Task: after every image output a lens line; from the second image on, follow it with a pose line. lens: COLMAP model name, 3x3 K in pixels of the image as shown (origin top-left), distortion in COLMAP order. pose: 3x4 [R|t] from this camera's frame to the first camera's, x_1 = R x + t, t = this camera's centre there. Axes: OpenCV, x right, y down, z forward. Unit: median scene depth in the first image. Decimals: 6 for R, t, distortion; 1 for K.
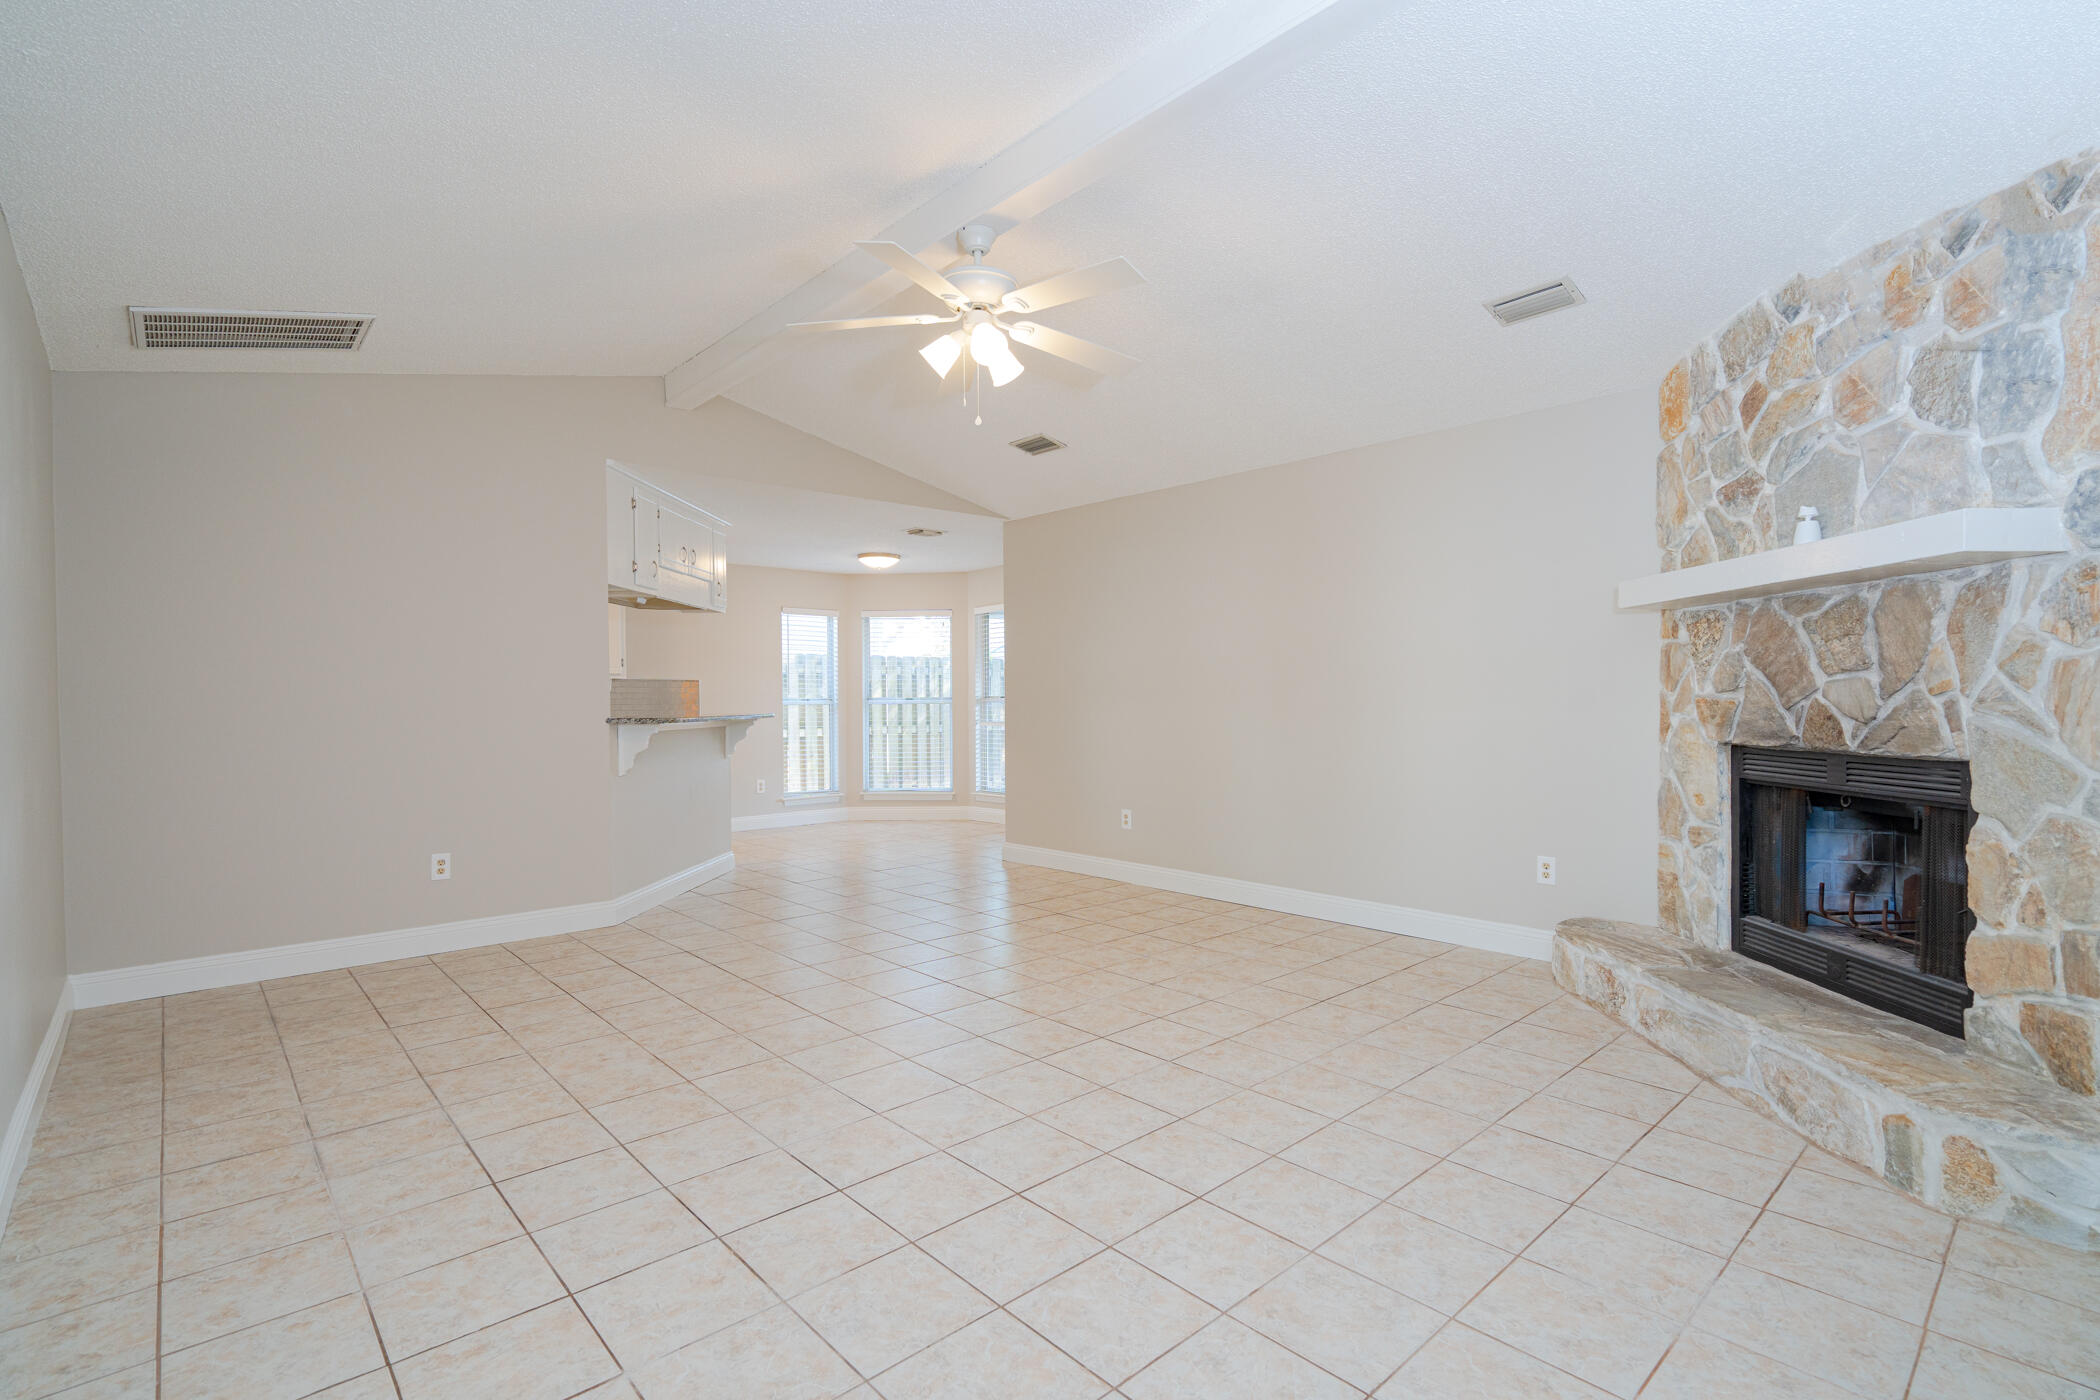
lens RADIAL K [[964.3, 0, 1043.6], [0, 964.3, 699.0], [0, 0, 1]] dist [0.000375, 0.003345]
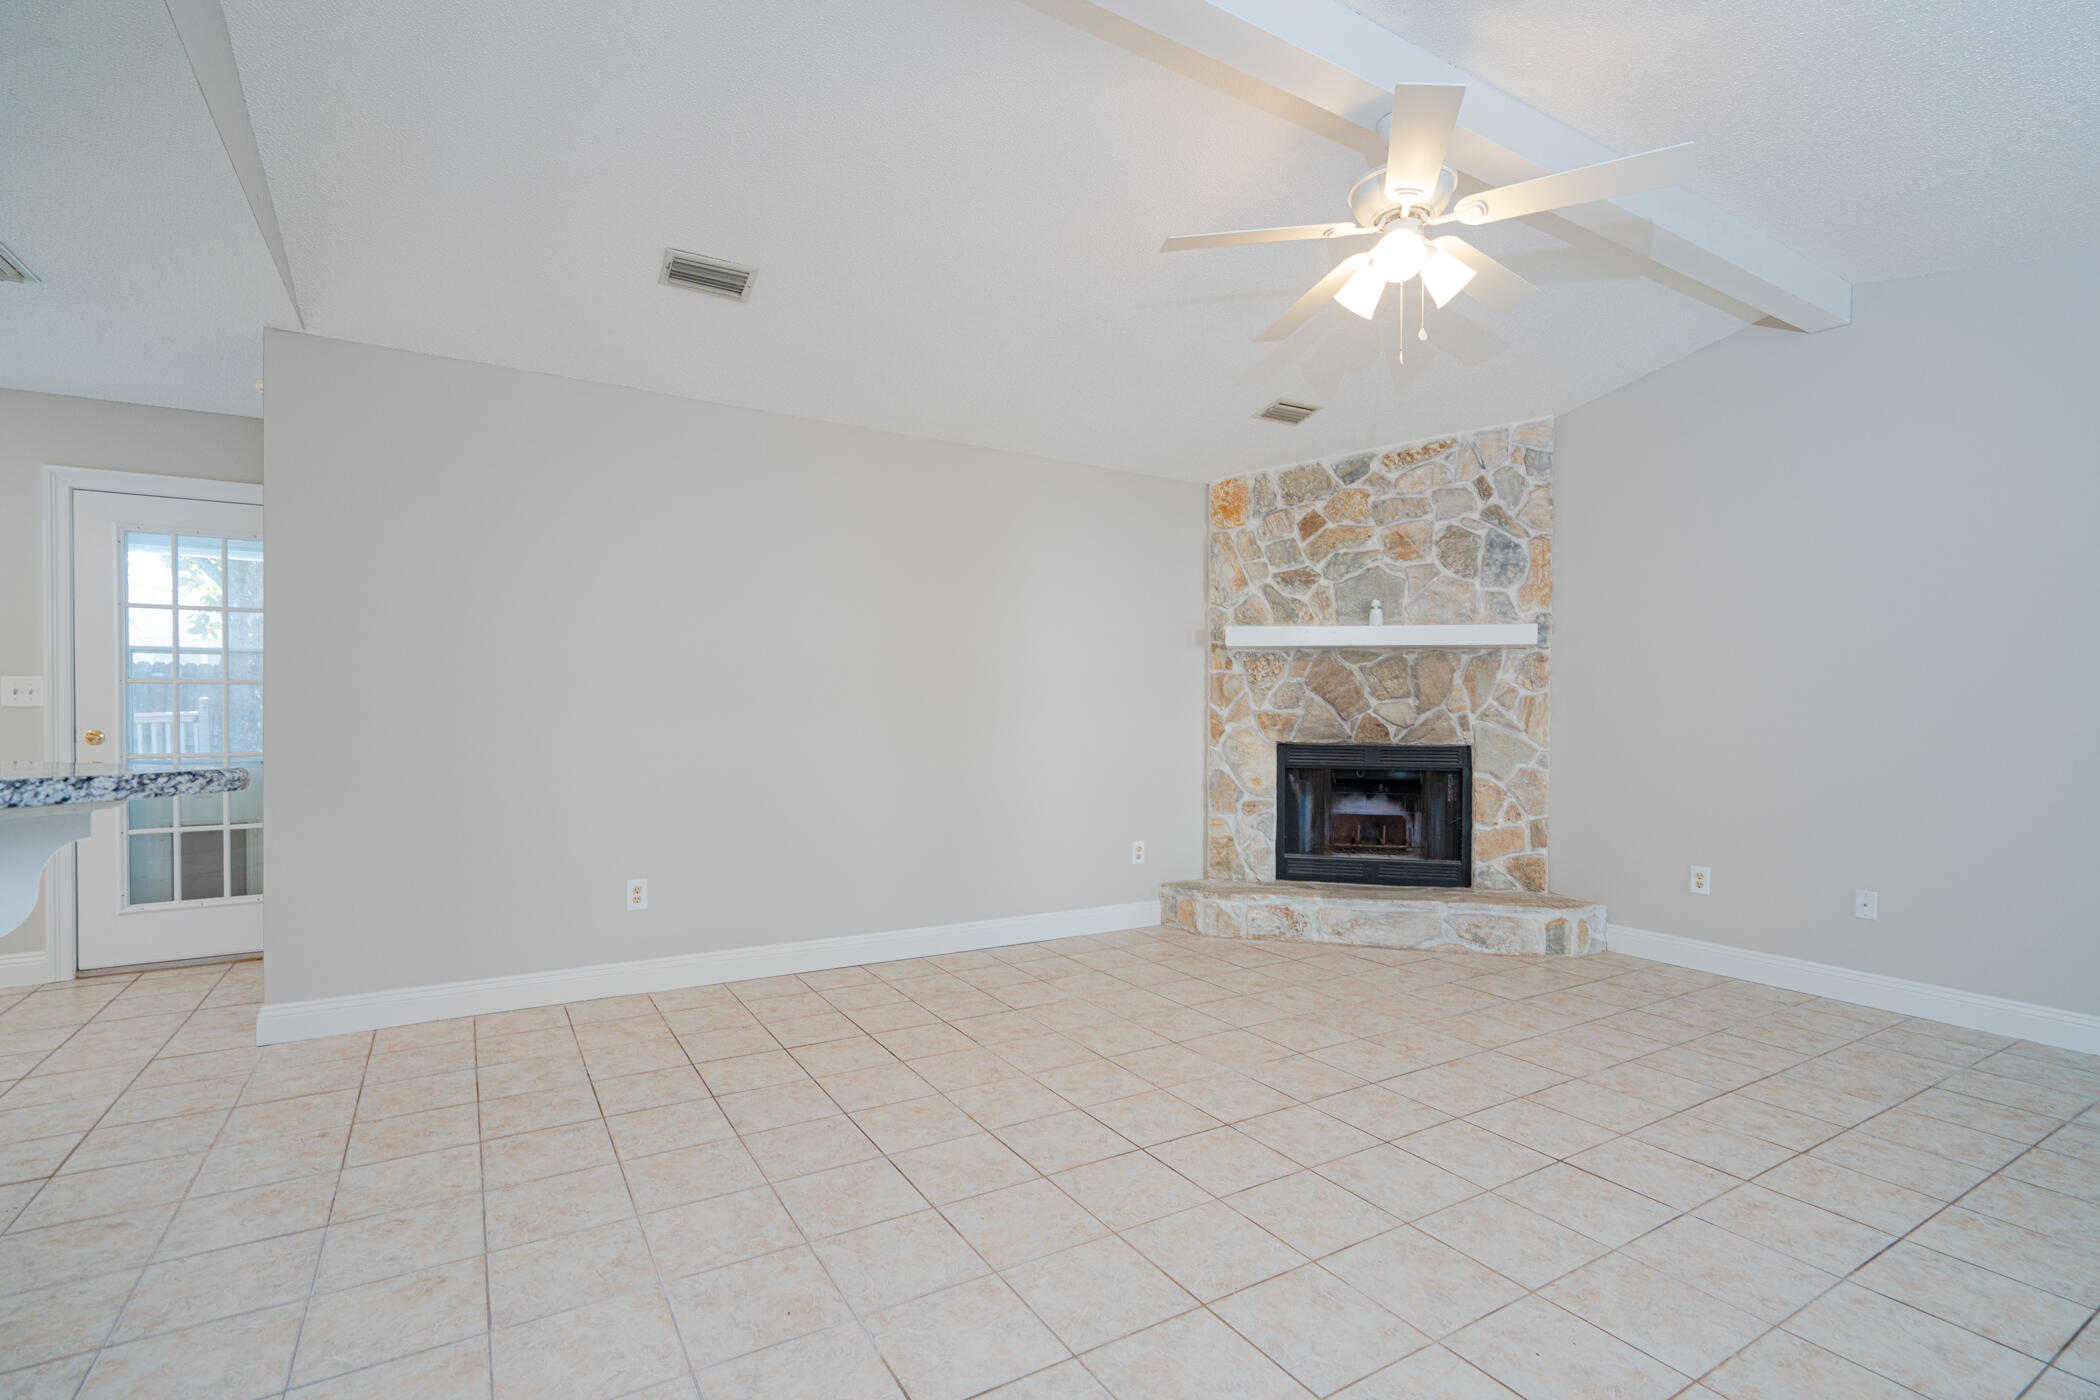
lens RADIAL K [[964.3, 0, 1048.3], [0, 964.3, 708.2], [0, 0, 1]] dist [0.000375, 0.003345]
pose [[0.196110, 0.008139, 0.980548, -1.009980], [-0.008074, 0.999945, -0.006685, 0.006166], [-0.980549, -0.006606, 0.196165, 1.268429]]
